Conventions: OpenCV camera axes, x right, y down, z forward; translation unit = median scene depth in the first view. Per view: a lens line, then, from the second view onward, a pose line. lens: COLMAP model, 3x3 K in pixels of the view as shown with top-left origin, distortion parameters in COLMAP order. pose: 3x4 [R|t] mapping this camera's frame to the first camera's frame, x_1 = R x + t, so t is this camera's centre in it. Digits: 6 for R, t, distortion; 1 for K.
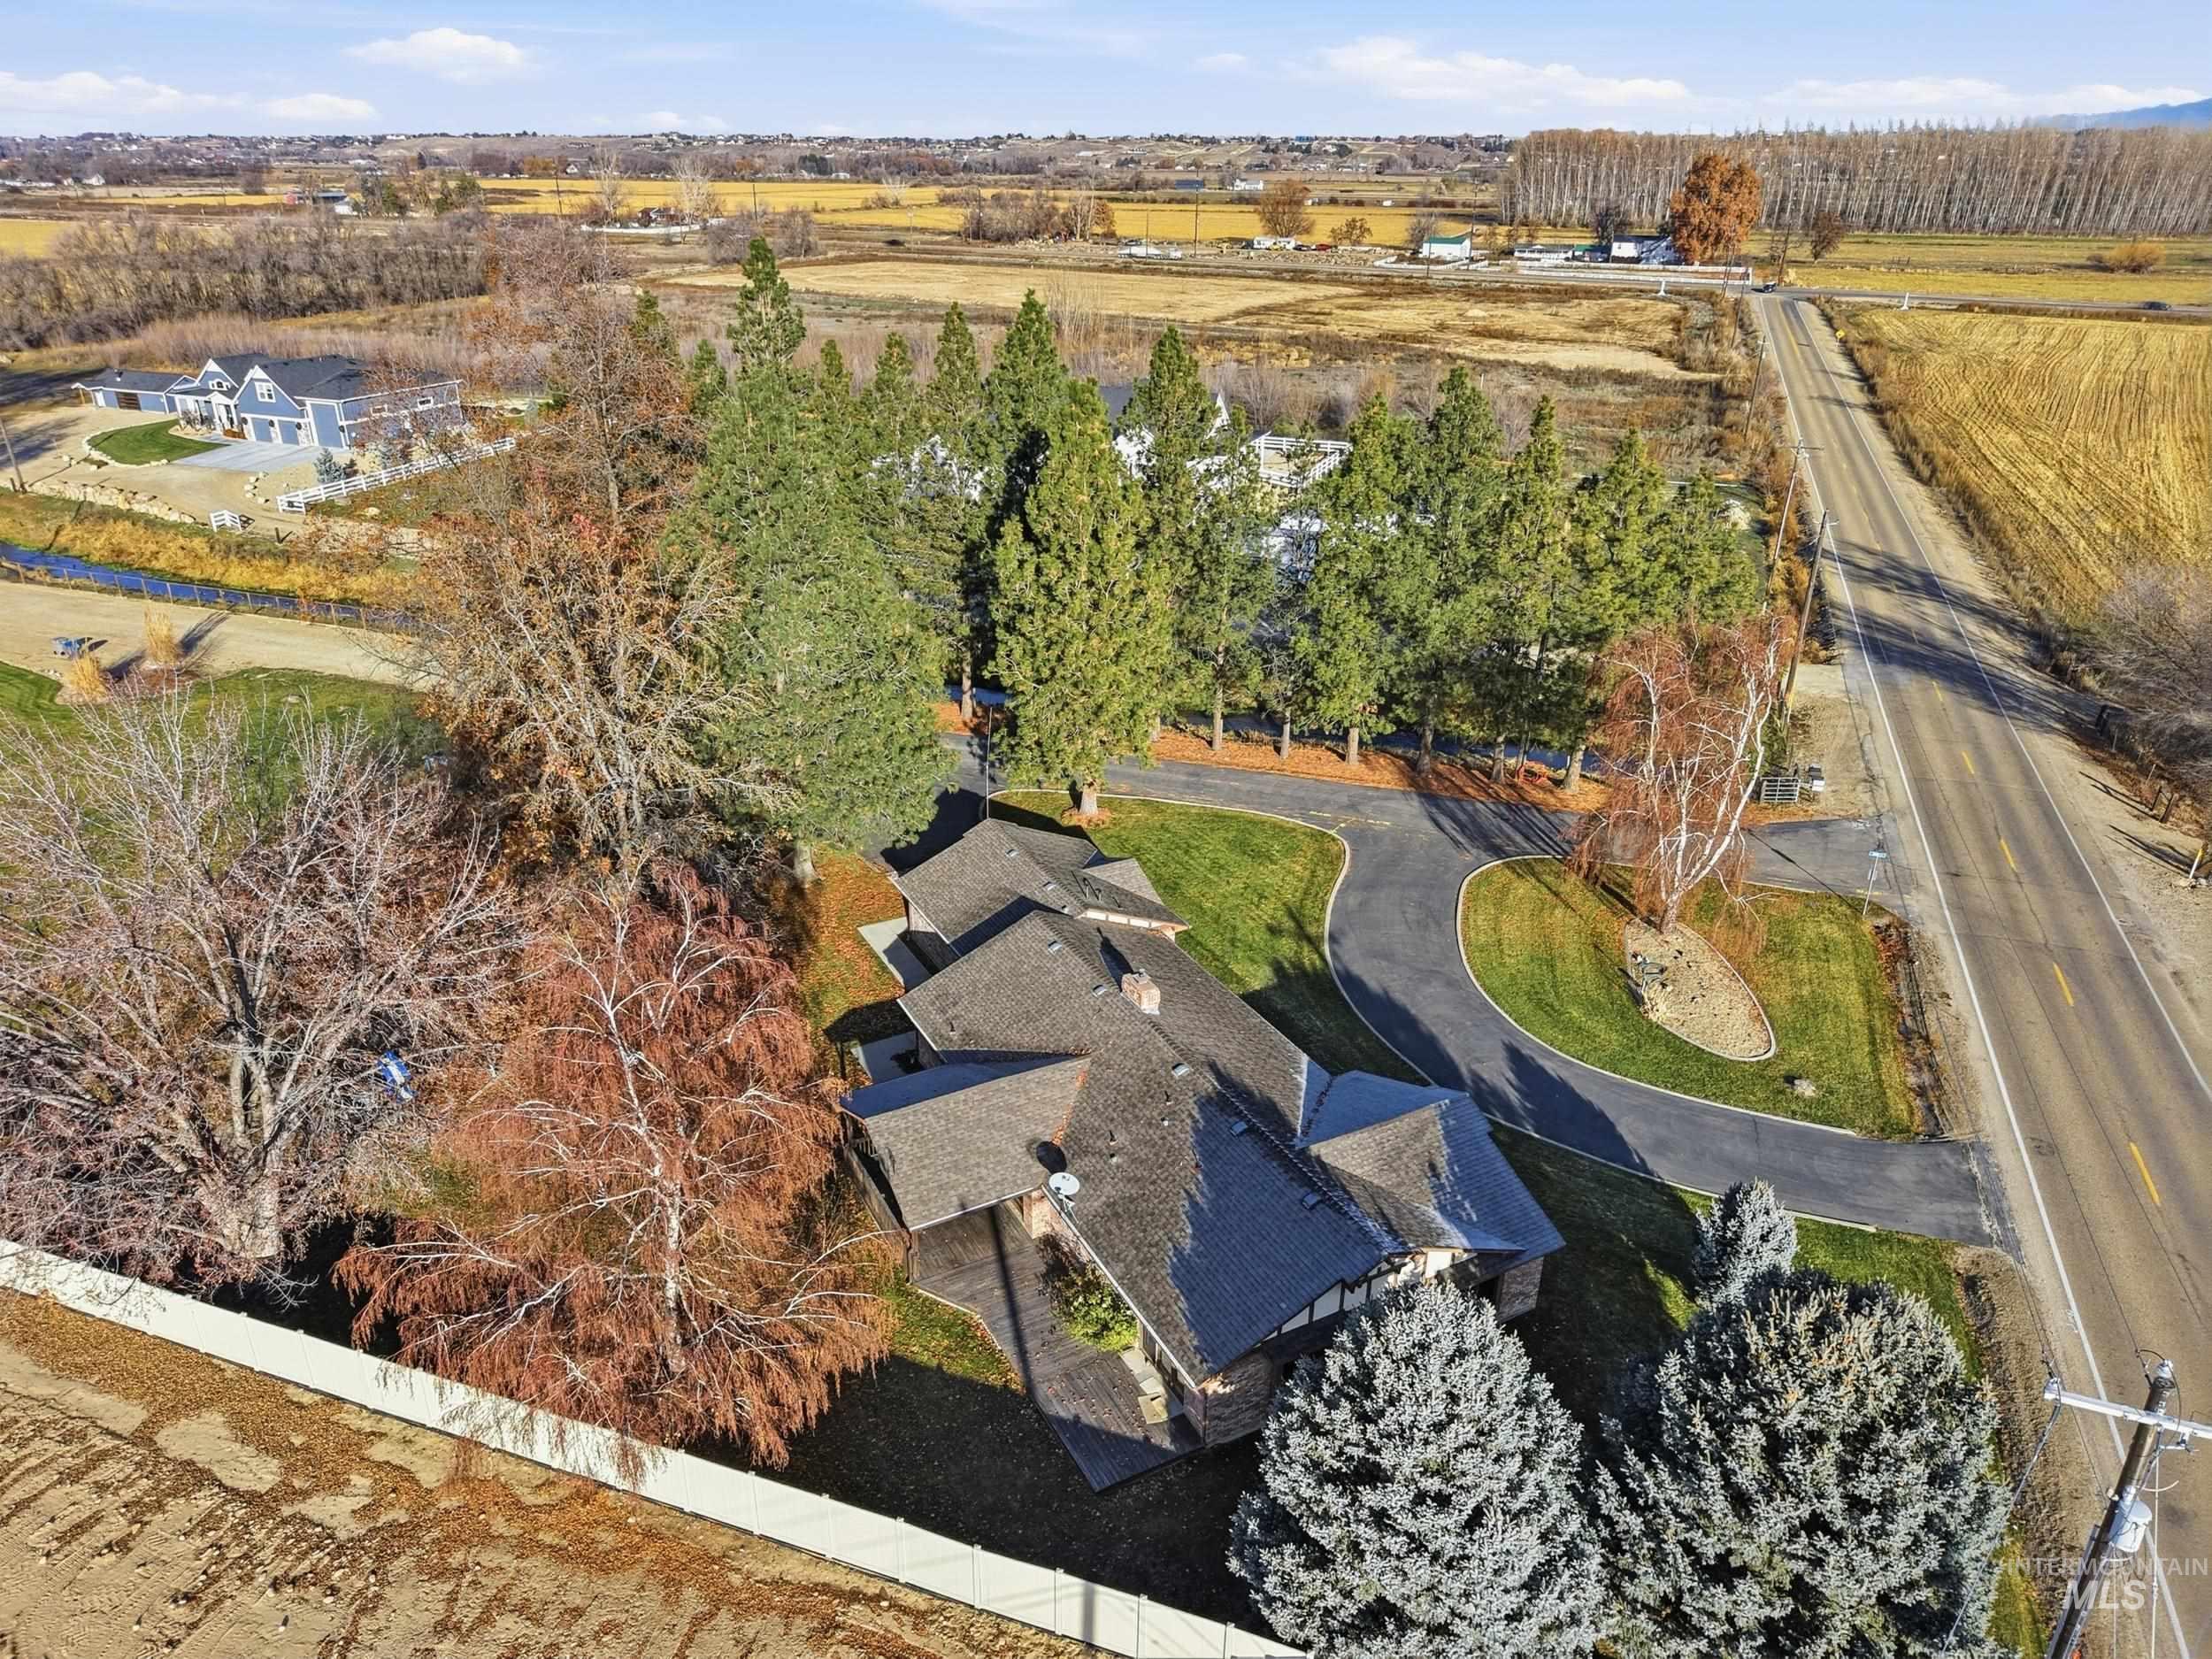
lens RADIAL K [[1476.2, 0, 1098.0], [0, 1476.2, 834.9], [0, 0, 1]] dist [0.002047, -0.000948]
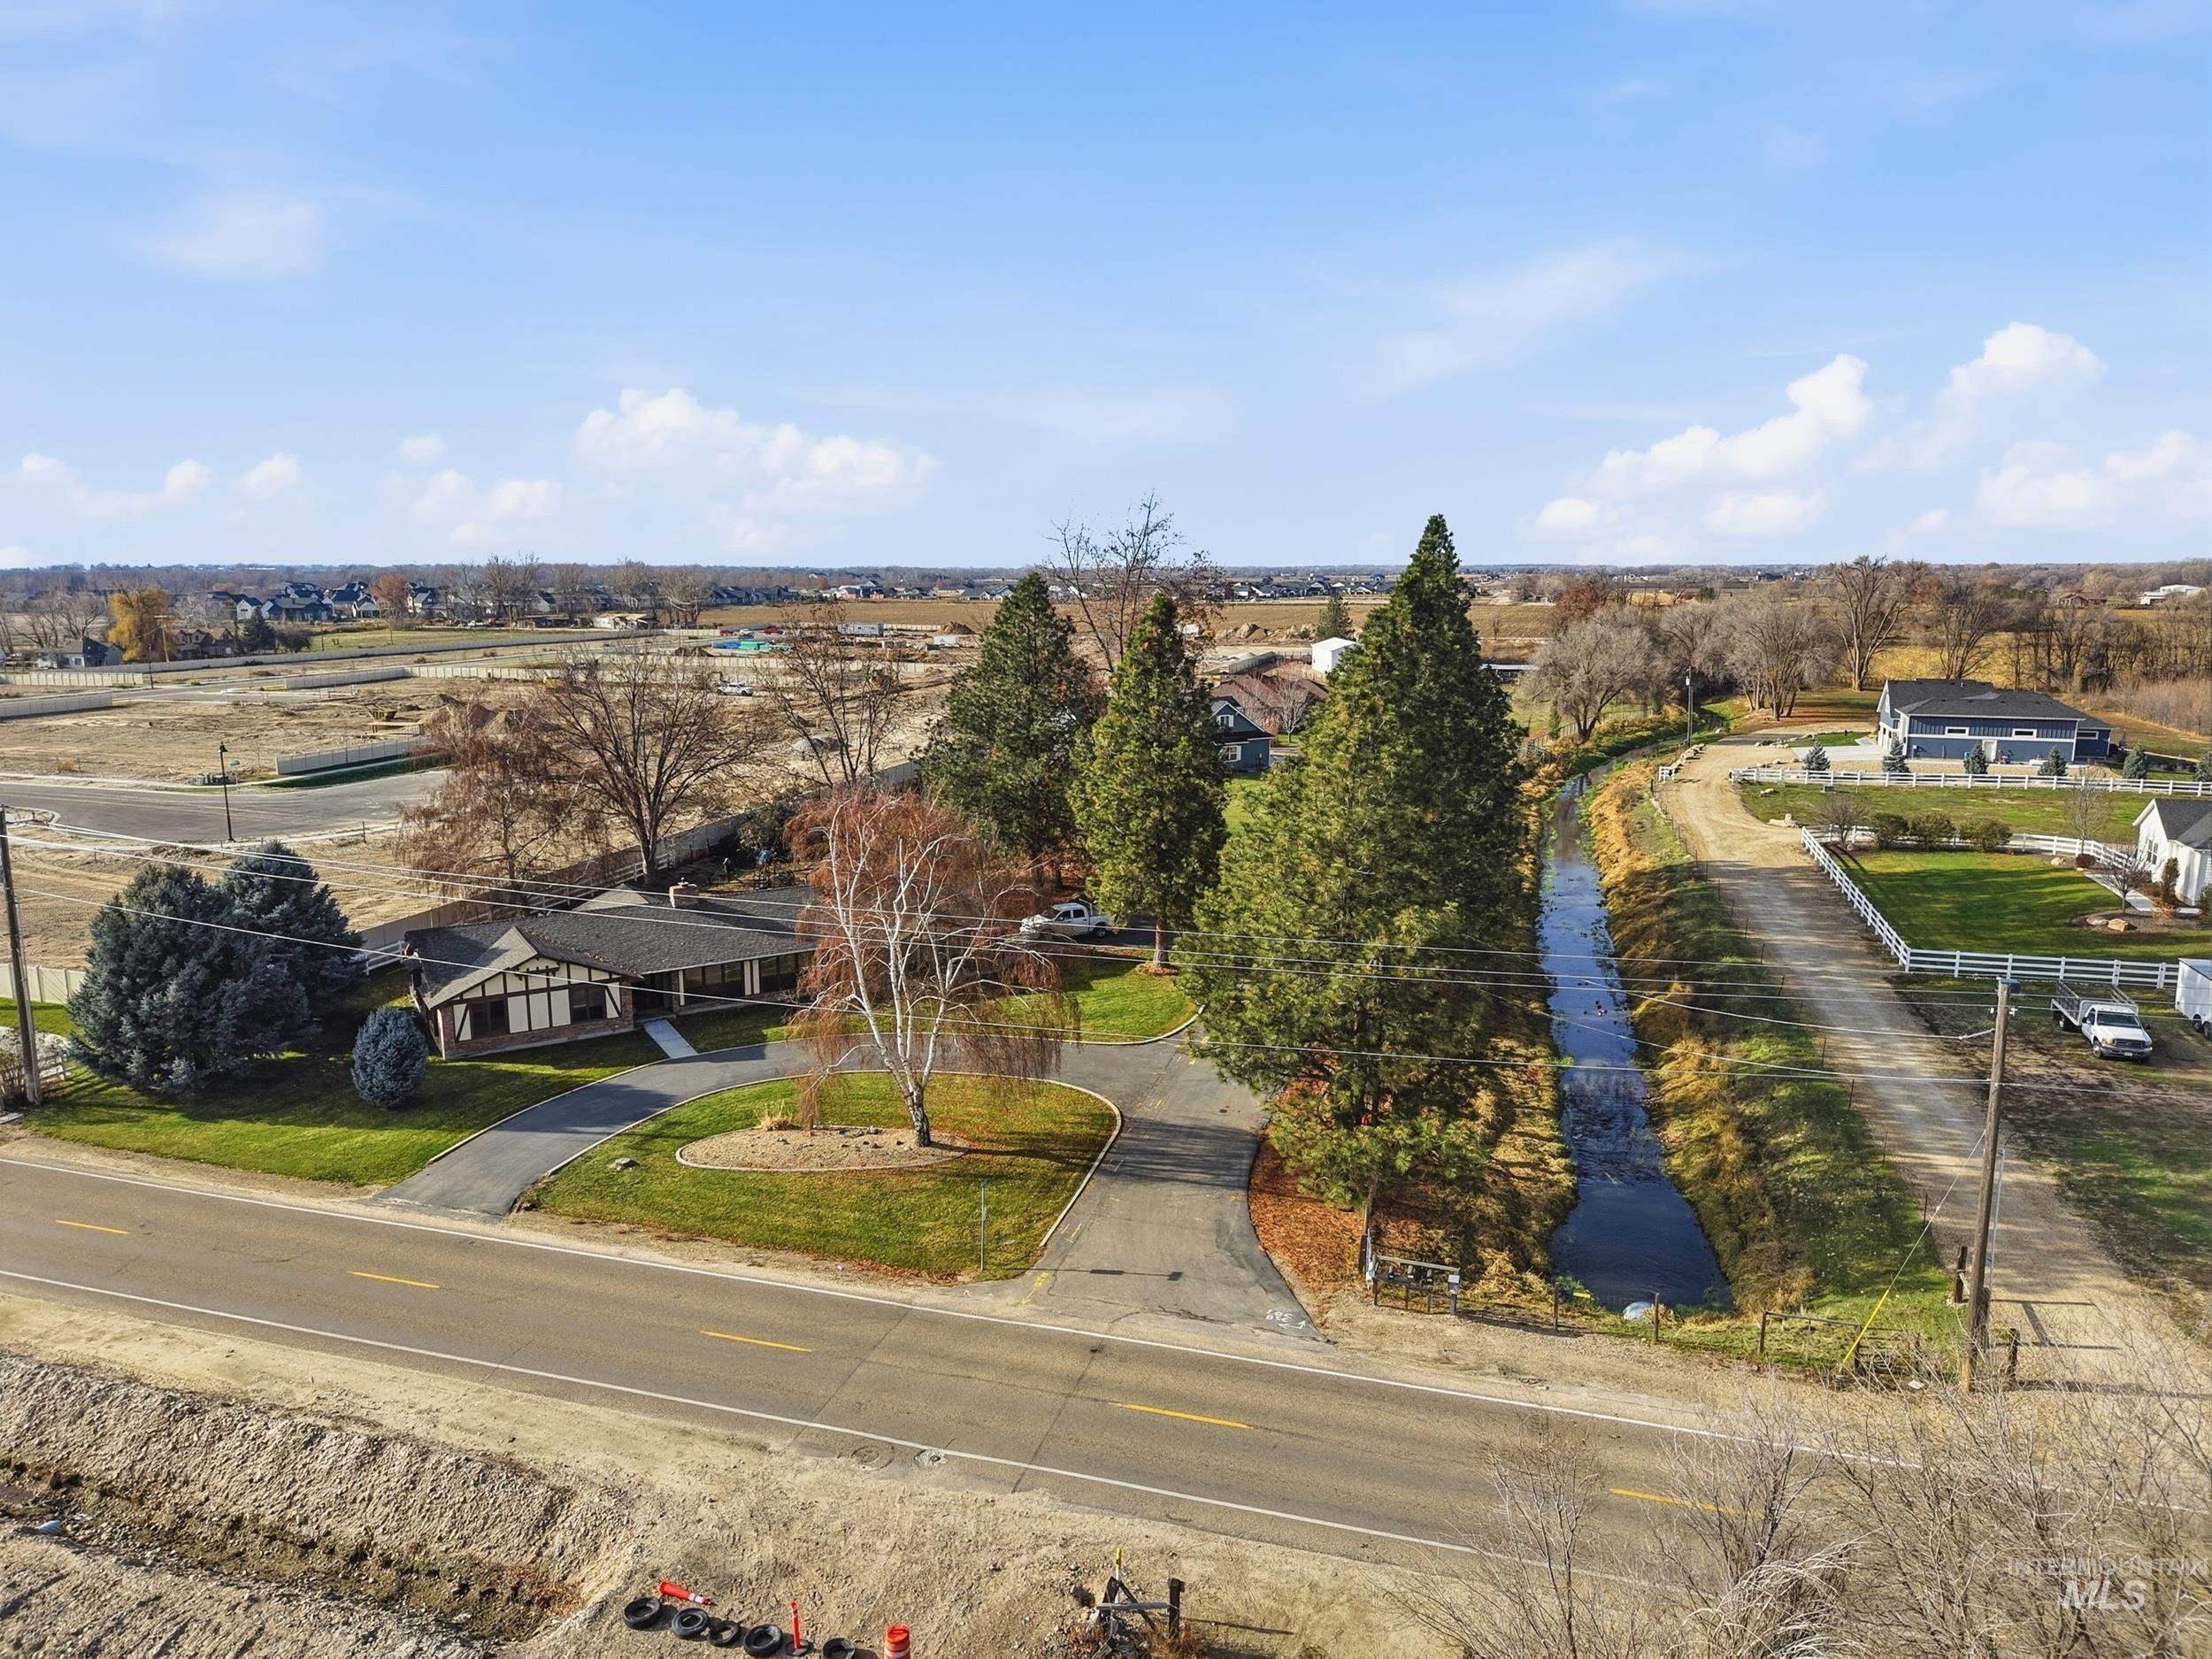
lens RADIAL K [[1476.2, 0, 1098.0], [0, 1476.2, 834.9], [0, 0, 1]] dist [0.002047, -0.000948]
pose [[0.059064, 0.175928, -0.982629, 1.125980], [-0.416712, 0.898826, 0.135877, -0.248971], [0.907118, 0.401448, 0.126400, 0.807149]]
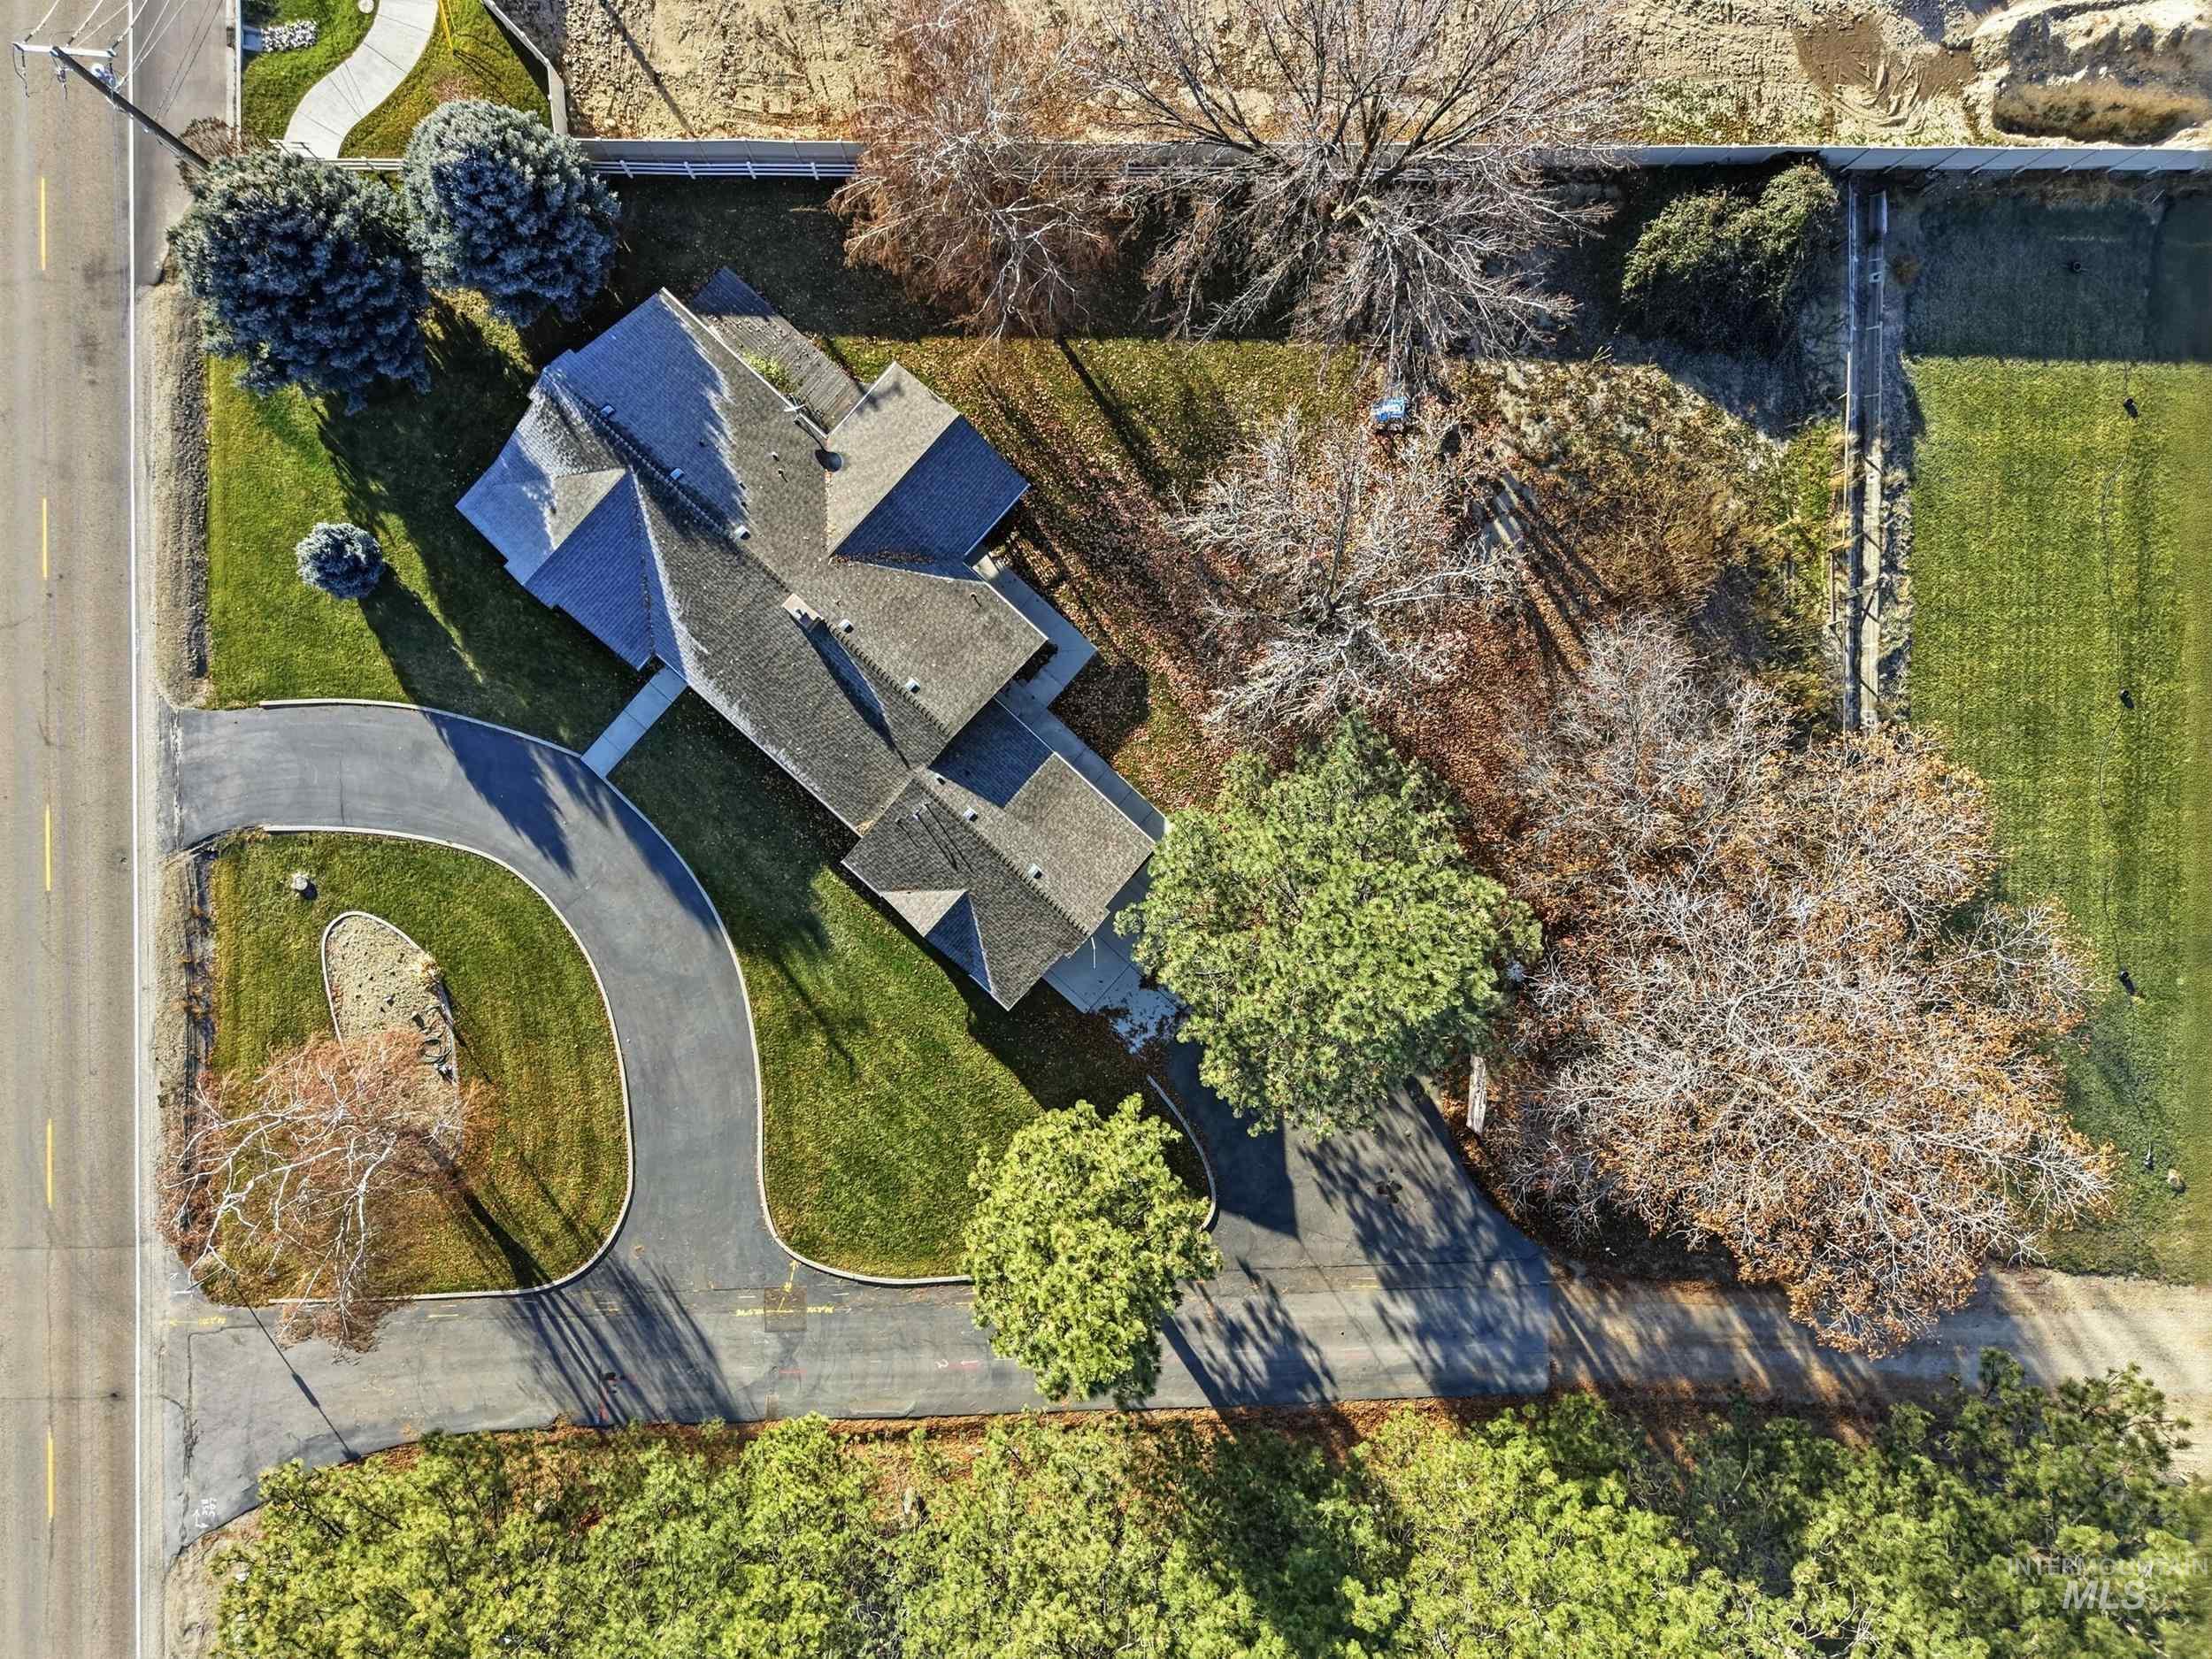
lens RADIAL K [[1547.2, 0, 1106.9], [0, 1547.2, 836.4], [0, 0, 1]] dist [0.001142, -0.004838]
pose [[-0.938078, 0.344731, -0.034210, -0.065075], [-0.181442, -0.404799, 0.896223, -0.759279], [0.295108, 0.846935, 0.442282, 0.461318]]
